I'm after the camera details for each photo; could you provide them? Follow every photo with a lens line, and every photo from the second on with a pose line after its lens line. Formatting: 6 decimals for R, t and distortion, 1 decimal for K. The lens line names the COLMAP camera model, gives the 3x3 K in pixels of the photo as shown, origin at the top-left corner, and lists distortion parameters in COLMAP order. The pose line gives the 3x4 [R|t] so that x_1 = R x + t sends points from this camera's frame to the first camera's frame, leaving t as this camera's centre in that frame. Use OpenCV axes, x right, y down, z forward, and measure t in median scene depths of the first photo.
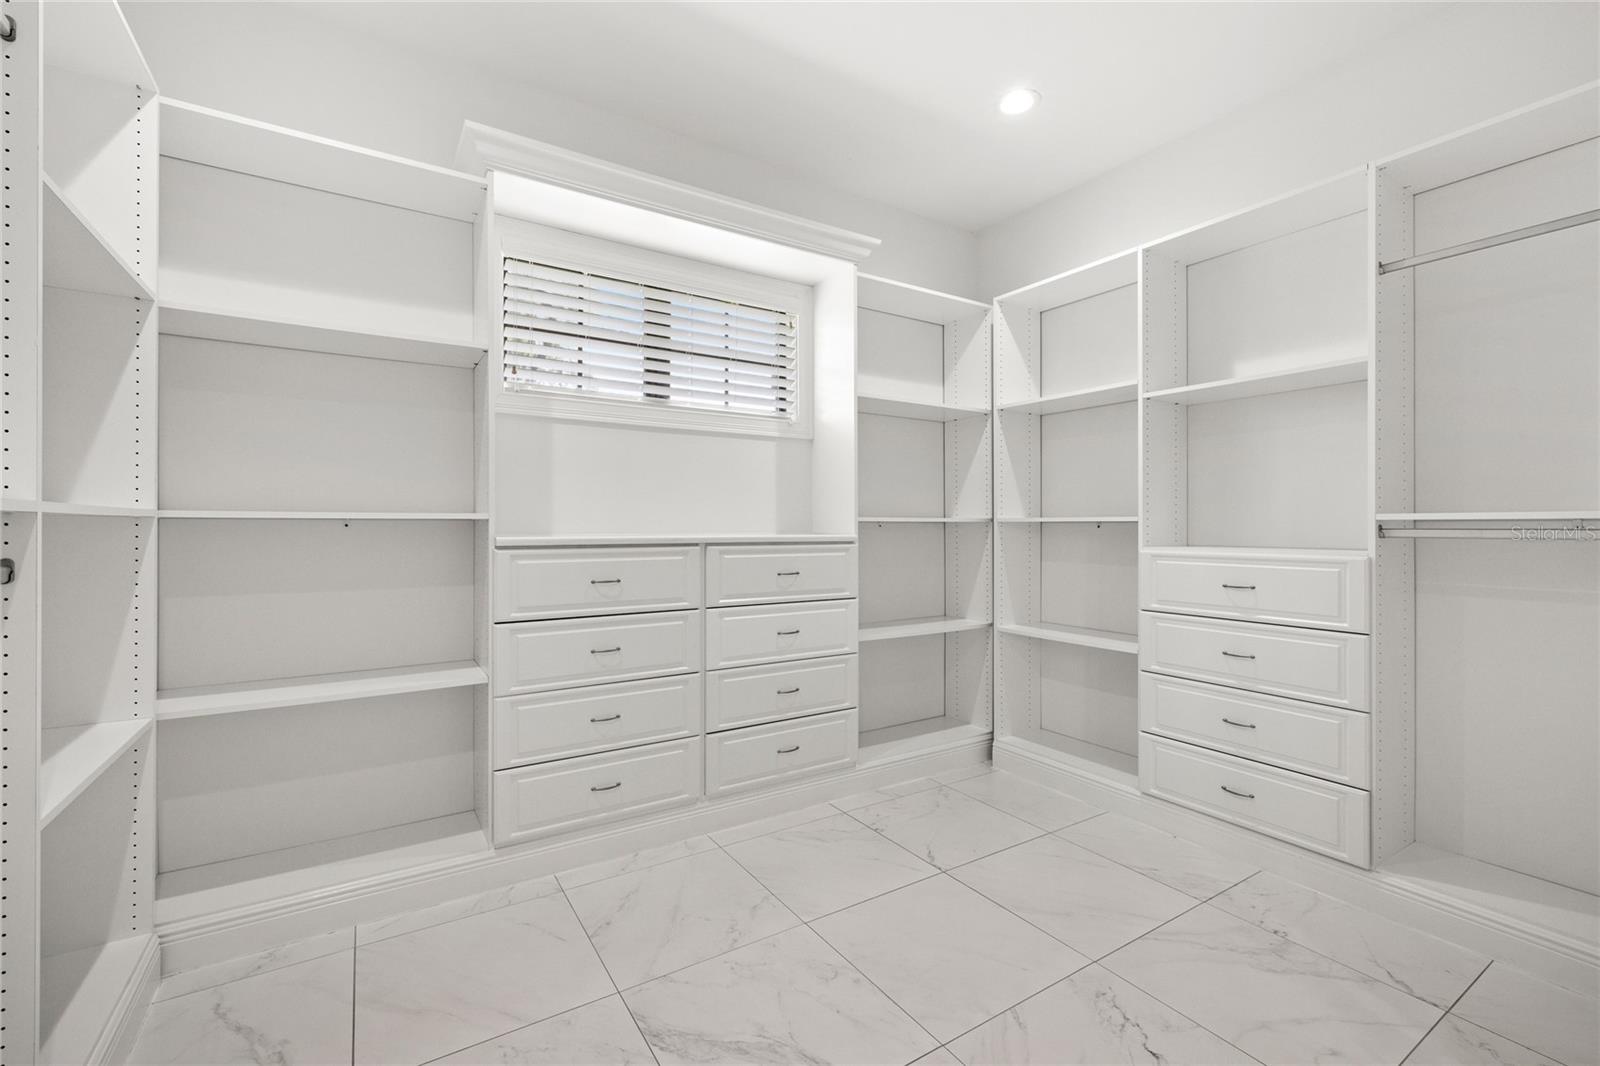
lens RADIAL K [[685.7, 0, 802.6], [0, 685.7, 528.9], [0, 0, 1]] dist [0.000498, 0.000123]
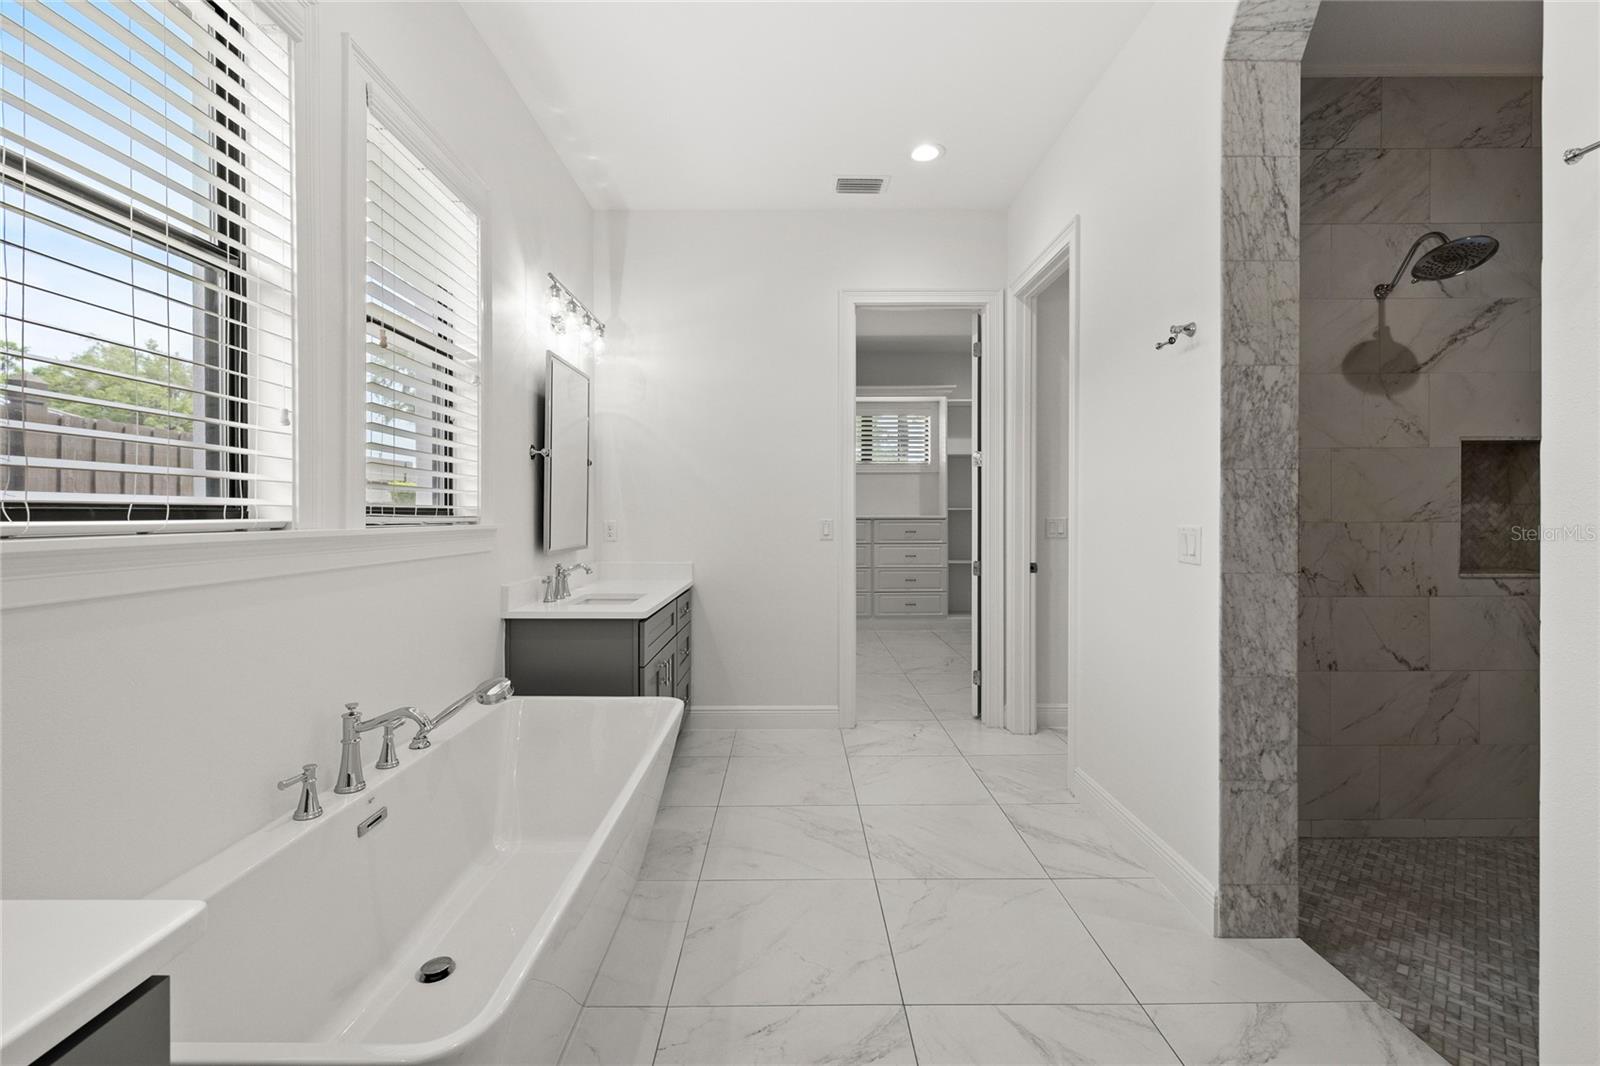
lens RADIAL K [[685.7, 0, 801.6], [0, 685.7, 520.5], [0, 0, 1]] dist [0.000498, 0.000123]
pose [[0.847280, -0.003863, -0.531133, 0.887471], [0.006361, 0.999976, 0.002874, 0.014333], [0.531109, -0.005814, 0.847284, -1.194612]]
